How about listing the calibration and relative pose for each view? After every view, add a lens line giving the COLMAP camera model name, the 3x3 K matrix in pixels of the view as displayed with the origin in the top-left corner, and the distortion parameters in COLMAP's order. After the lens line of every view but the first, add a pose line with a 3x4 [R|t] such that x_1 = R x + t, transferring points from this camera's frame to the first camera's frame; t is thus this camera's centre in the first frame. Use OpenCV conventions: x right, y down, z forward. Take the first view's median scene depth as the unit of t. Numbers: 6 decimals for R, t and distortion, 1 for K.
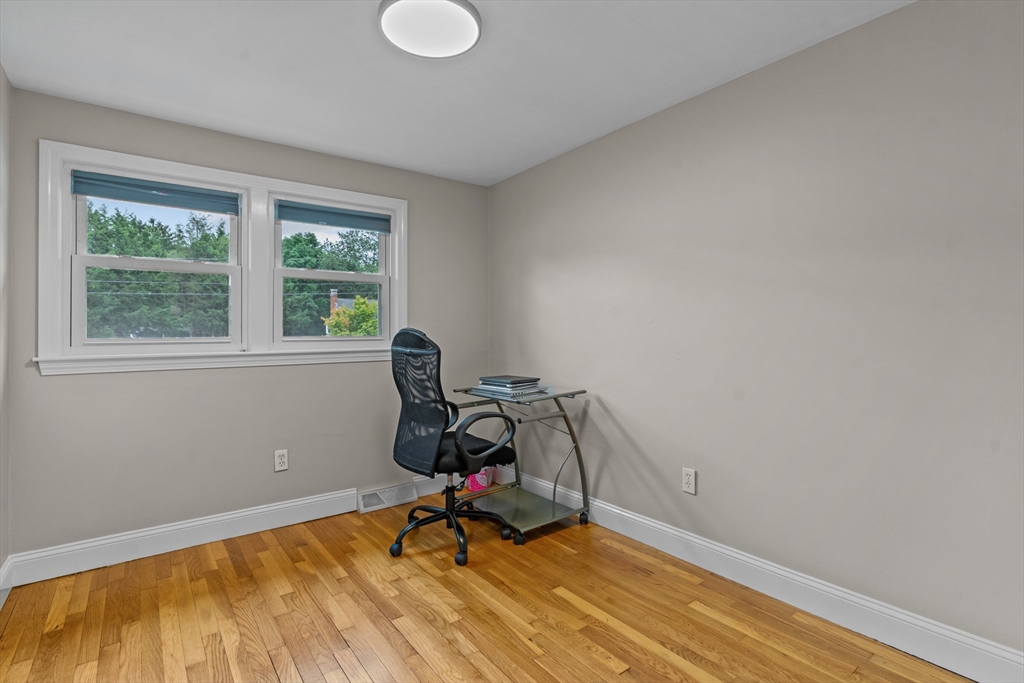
lens RADIAL K [[496.2, 0, 511.2], [0, 496.2, 336.9], [0, 0, 1]] dist [0.001174, -0.000284]
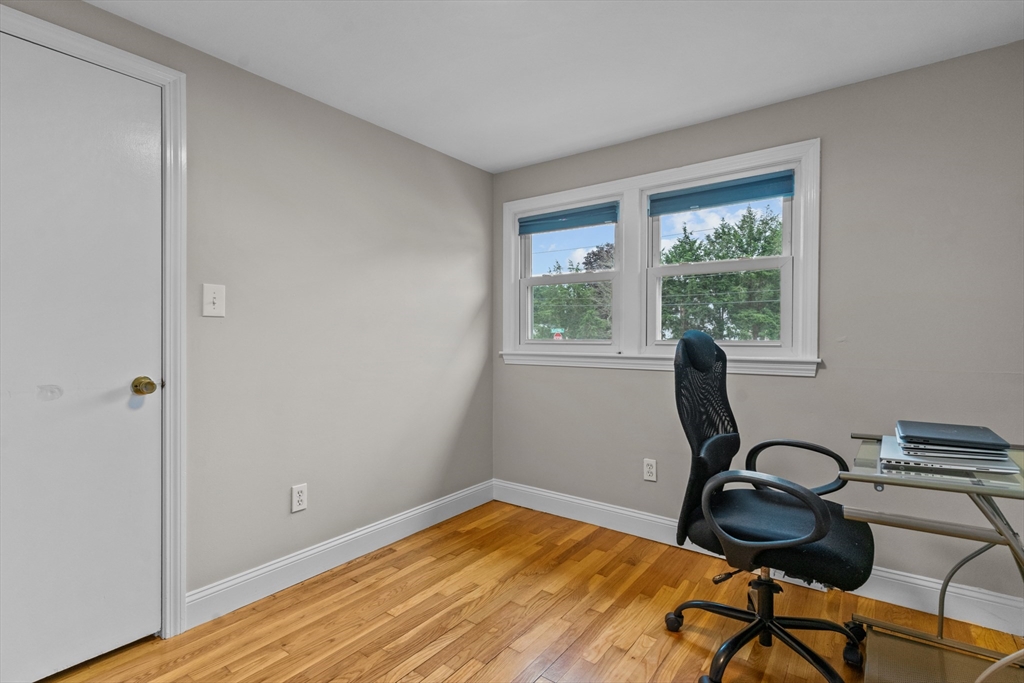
lens RADIAL K [[488.6, 0, 512.1], [0, 488.6, 346.2], [0, 0, 1]] dist [0.002822, -0.000014]
pose [[0.280539, 0.023275, -0.959560, 0.421012], [-0.014228, 0.999697, 0.020089, -0.003687], [0.959737, 0.008017, 0.280785, 0.570956]]
